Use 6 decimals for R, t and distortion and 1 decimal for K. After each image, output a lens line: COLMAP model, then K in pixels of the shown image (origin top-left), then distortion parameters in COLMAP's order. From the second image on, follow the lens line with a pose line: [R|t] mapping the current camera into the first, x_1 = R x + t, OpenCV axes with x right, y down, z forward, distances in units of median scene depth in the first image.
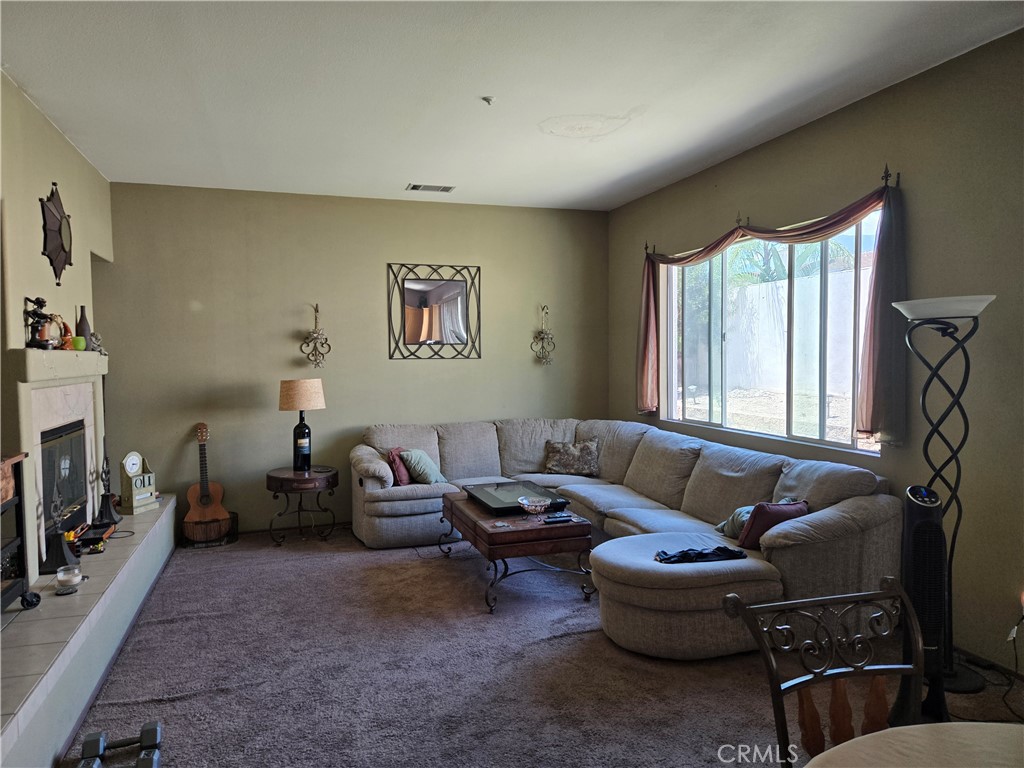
lens RADIAL K [[686.4, 0, 496.8], [0, 686.4, 382.5], [0, 0, 1]] dist [0.074964, -0.061966]
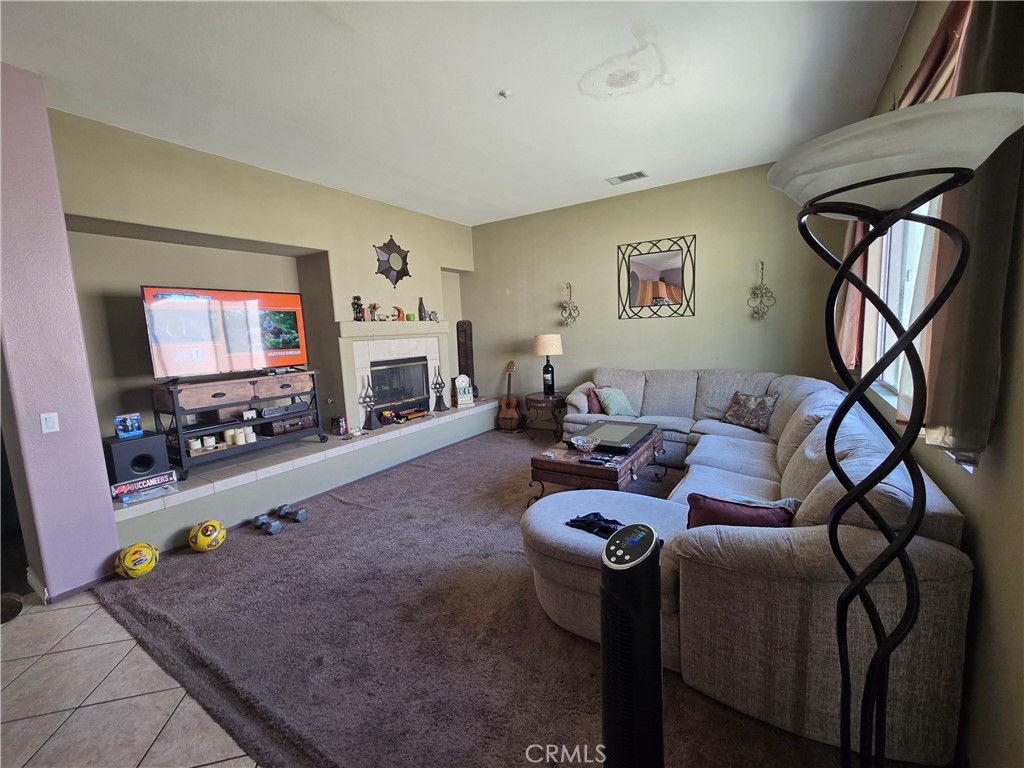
lens RADIAL K [[421.1, 0, 515.1], [0, 421.1, 381.0], [0, 0, 1]] dist [0.000324, -0.000693]
pose [[0.642828, 0.079583, -0.761865, 0.380134], [0.002559, 0.994360, 0.106028, -0.002116], [0.766006, -0.070108, 0.638999, 0.349152]]
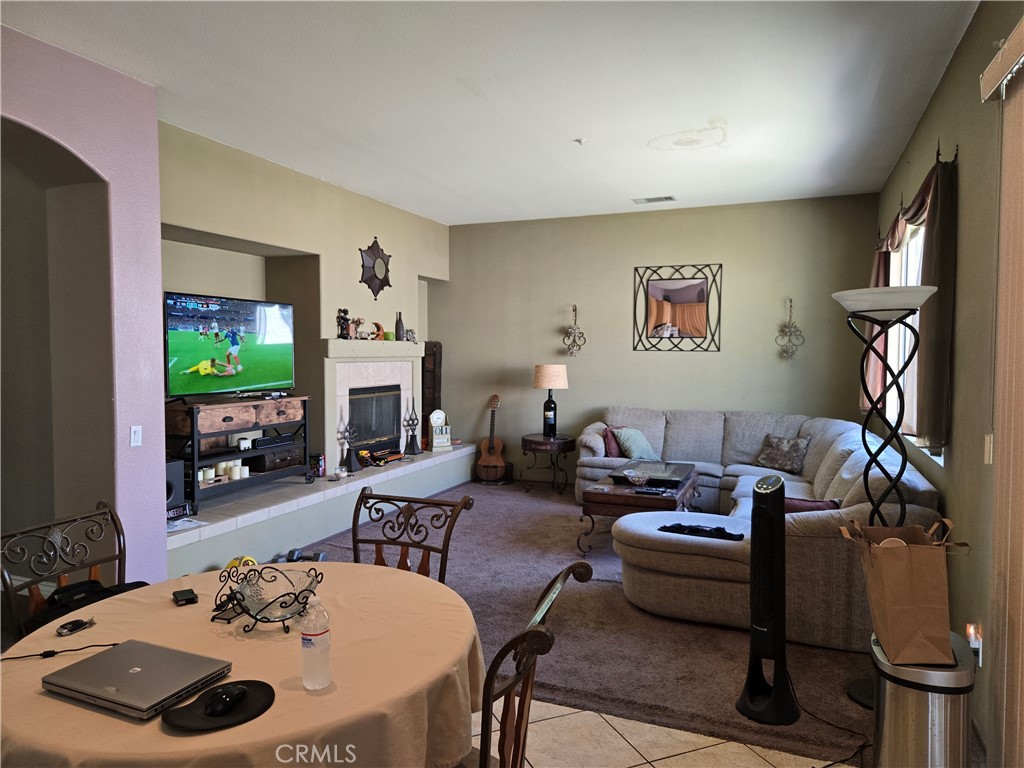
lens RADIAL K [[686.4, 0, 508.1], [0, 686.4, 379.6], [0, 0, 1]] dist [0.074964, -0.061966]
pose [[0.768593, 0.044997, -0.638154, 0.461799], [-0.041584, 0.998928, 0.020351, -0.000077], [0.638385, 0.010895, 0.769640, -0.021180]]
